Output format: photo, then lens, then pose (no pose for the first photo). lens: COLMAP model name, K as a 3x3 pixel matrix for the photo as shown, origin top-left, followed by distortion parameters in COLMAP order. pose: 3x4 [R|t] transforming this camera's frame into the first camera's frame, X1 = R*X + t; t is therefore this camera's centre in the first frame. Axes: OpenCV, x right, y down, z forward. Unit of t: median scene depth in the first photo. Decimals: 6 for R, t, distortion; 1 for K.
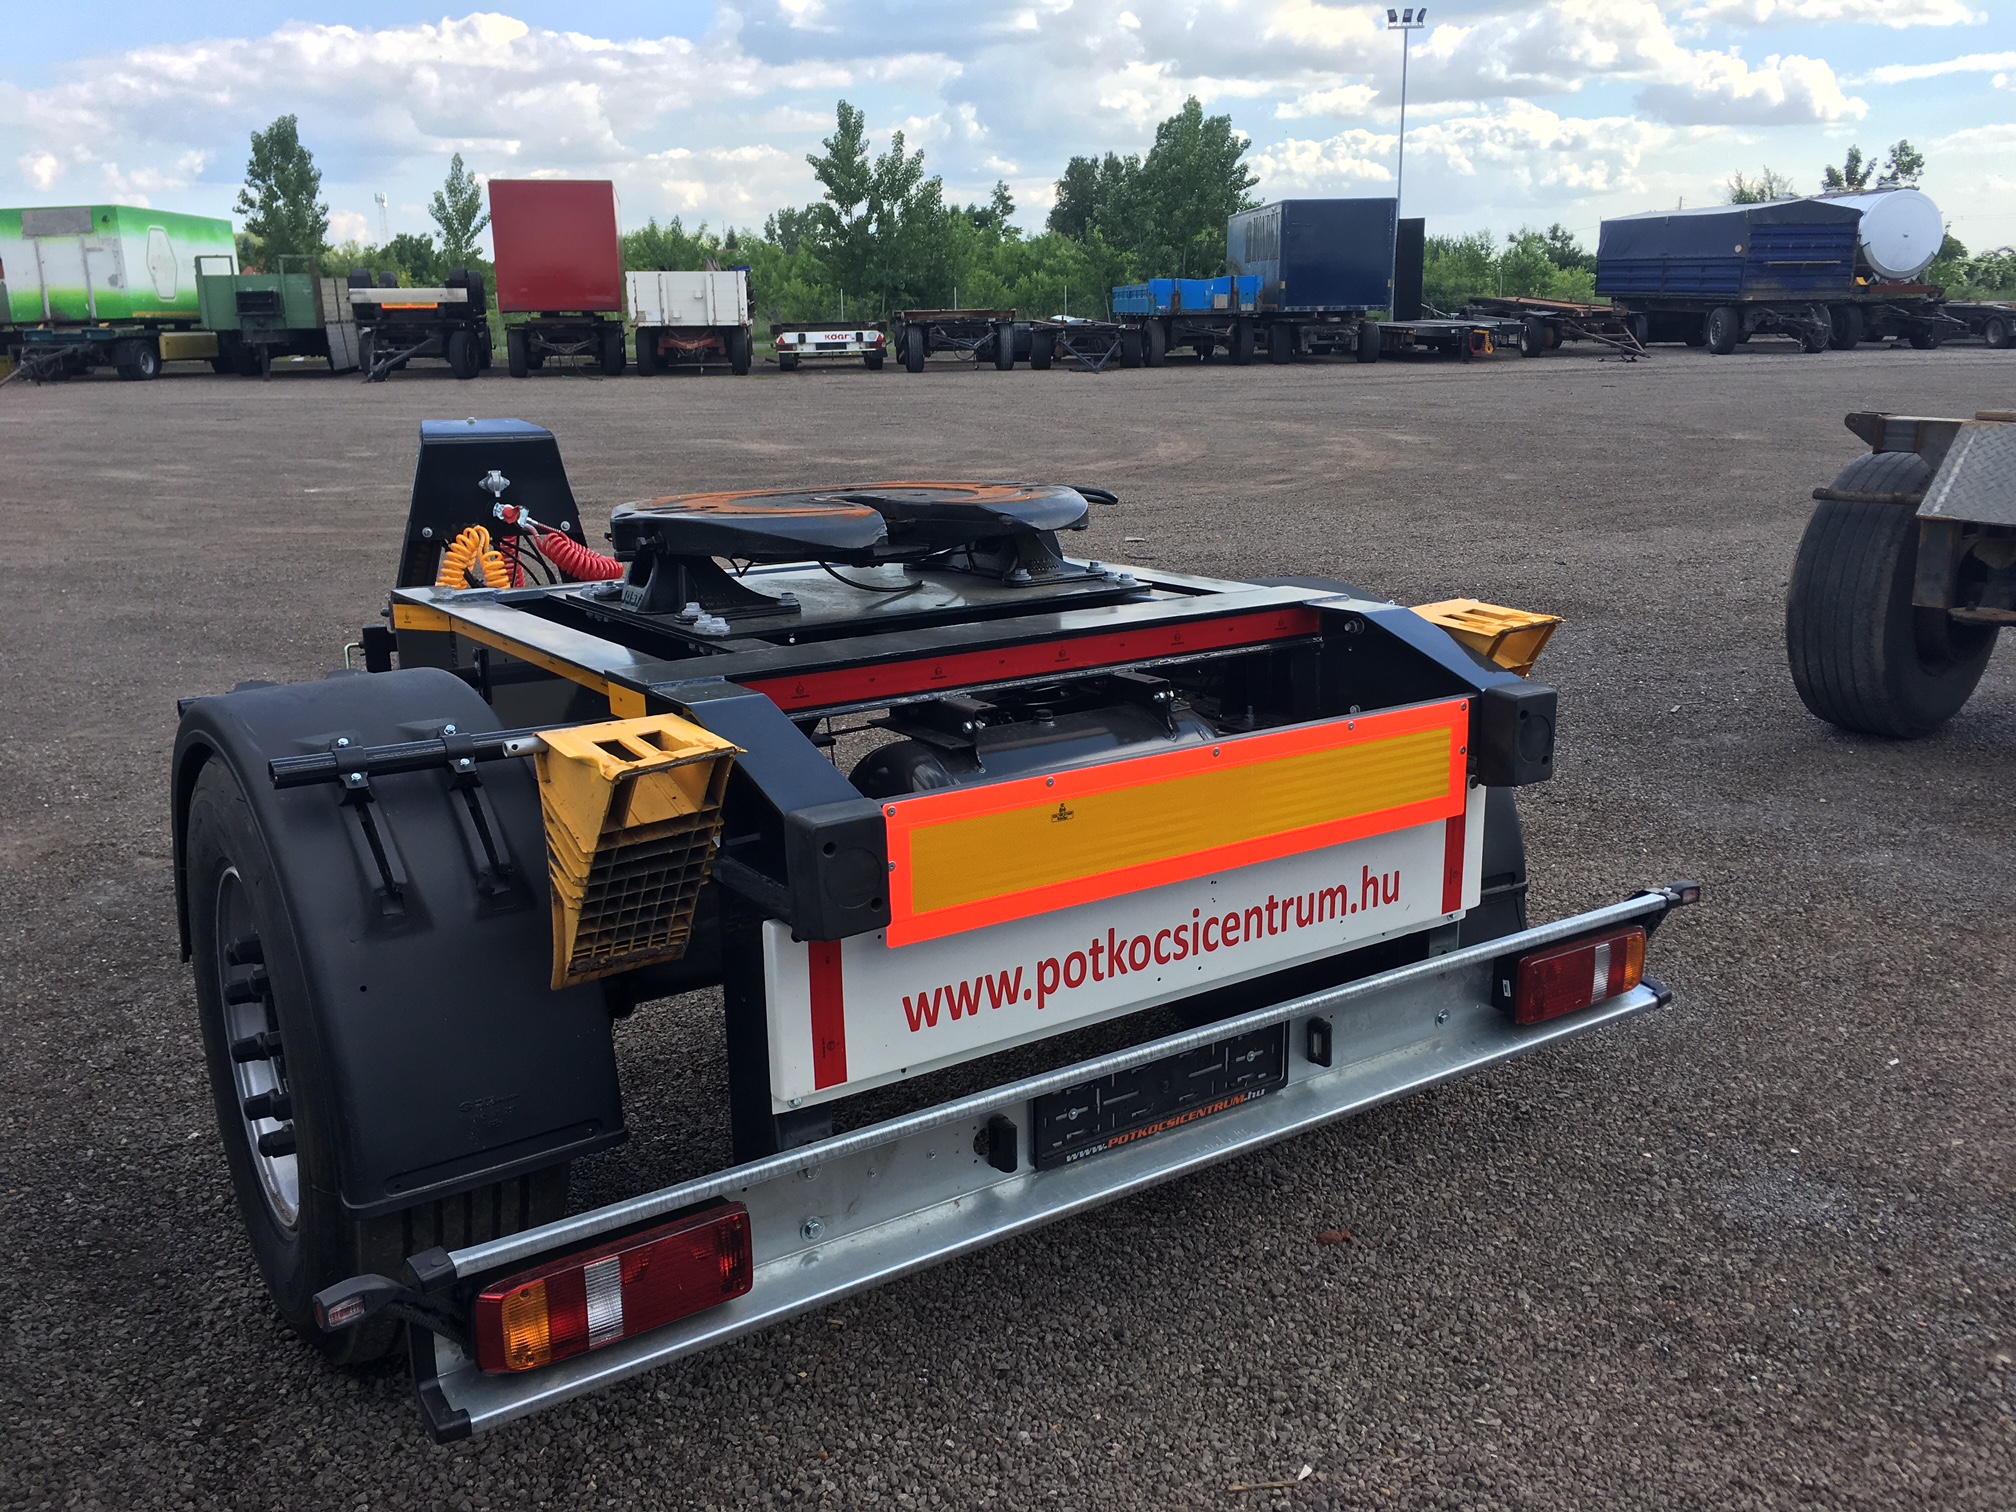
lens RADIAL K [[1696.9, 0, 1008.0], [0, 1696.9, 756.0], [0, 0, 1]] dist [0.082619, -0.117282]
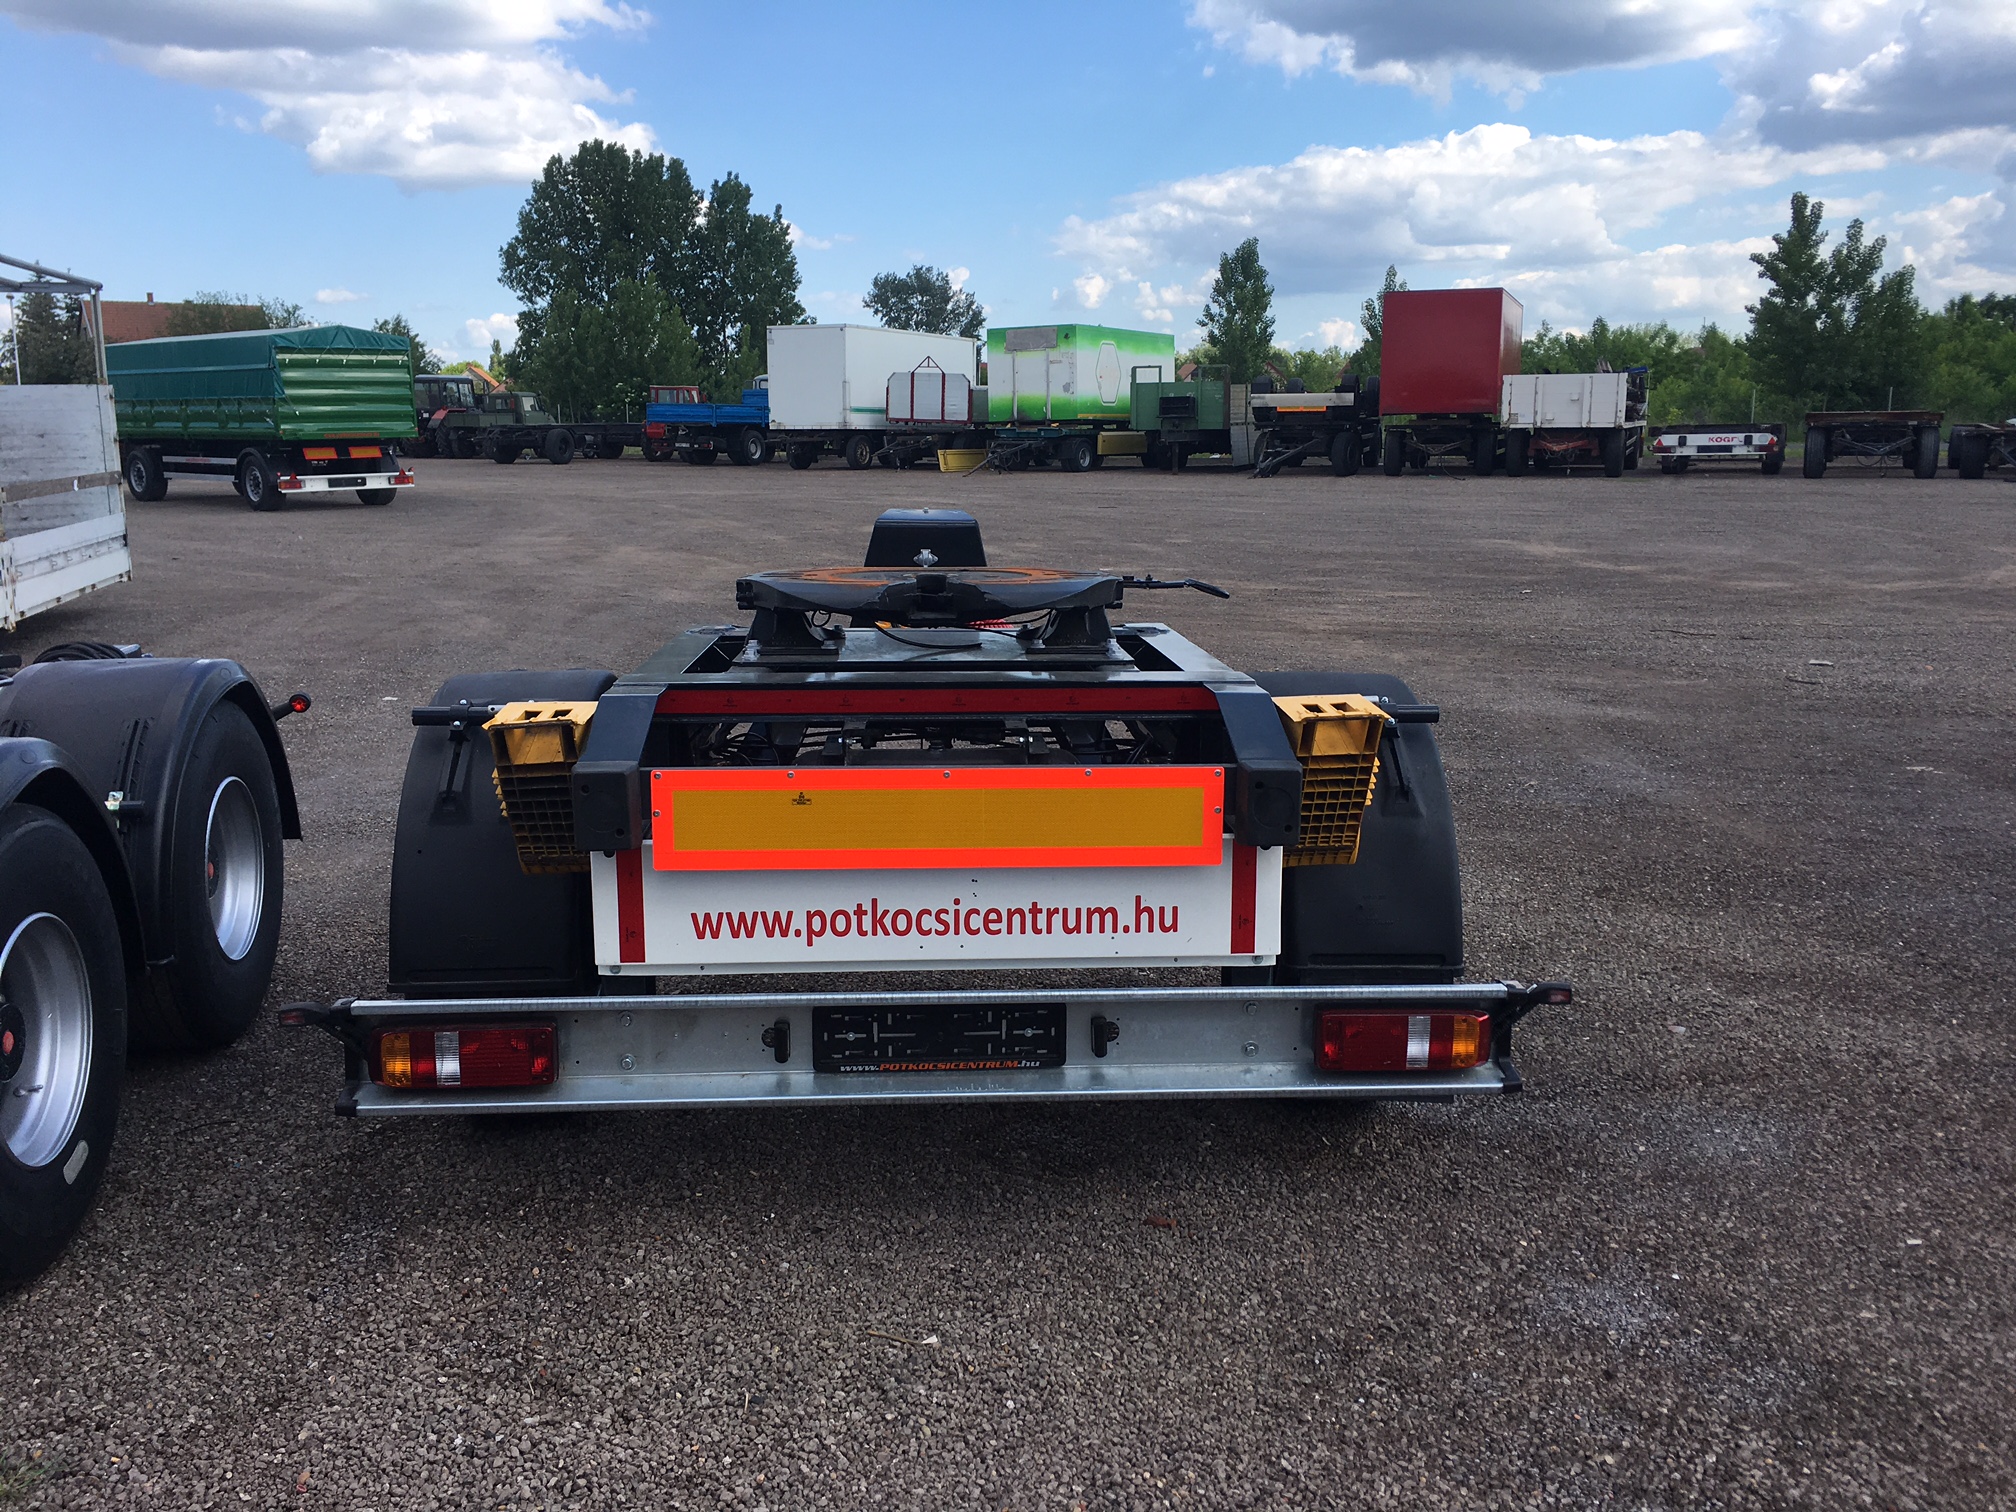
lens RADIAL K [[1696.9, 0, 1008.0], [0, 1696.9, 756.0], [0, 0, 1]] dist [0.082619, -0.117282]
pose [[0.860180, 0.109179, -0.498167, 0.054817], [-0.136348, 0.990491, -0.018353, 0.000068], [0.491426, 0.083711, 0.866887, -0.007769]]
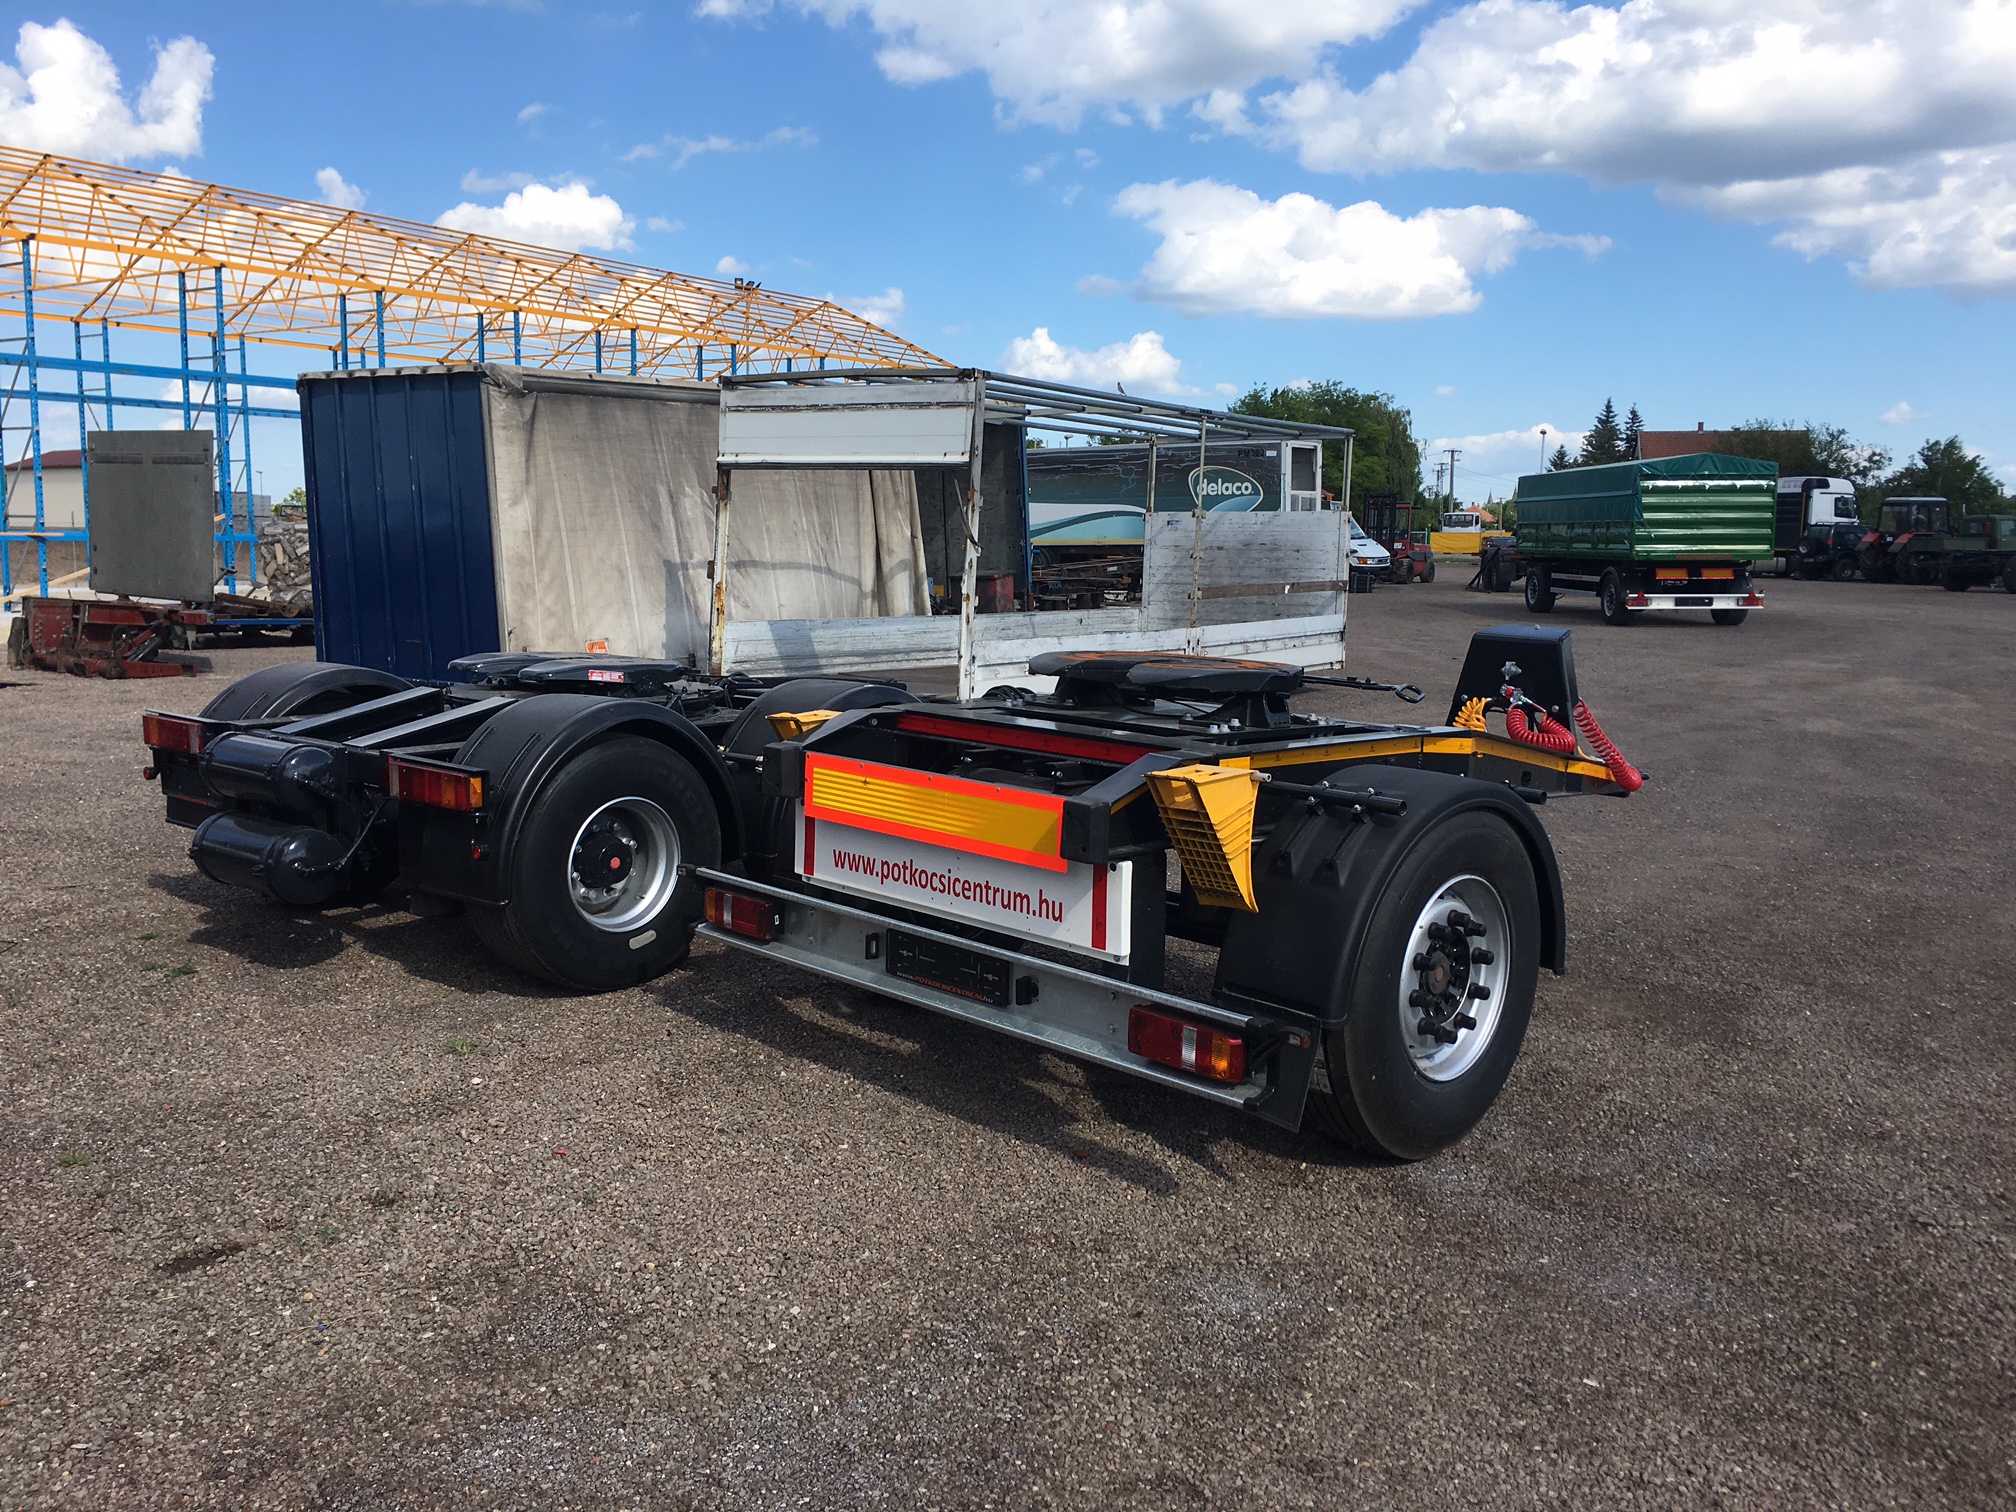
lens RADIAL K [[1696.9, 0, 1008.0], [0, 1696.9, 756.0], [0, 0, 1]] dist [0.082619, -0.117282]
pose [[0.191802, 0.145096, -0.970649, 0.134985], [-0.265080, 0.959912, 0.091110, -0.015202], [0.944957, 0.239825, 0.222575, 0.043579]]
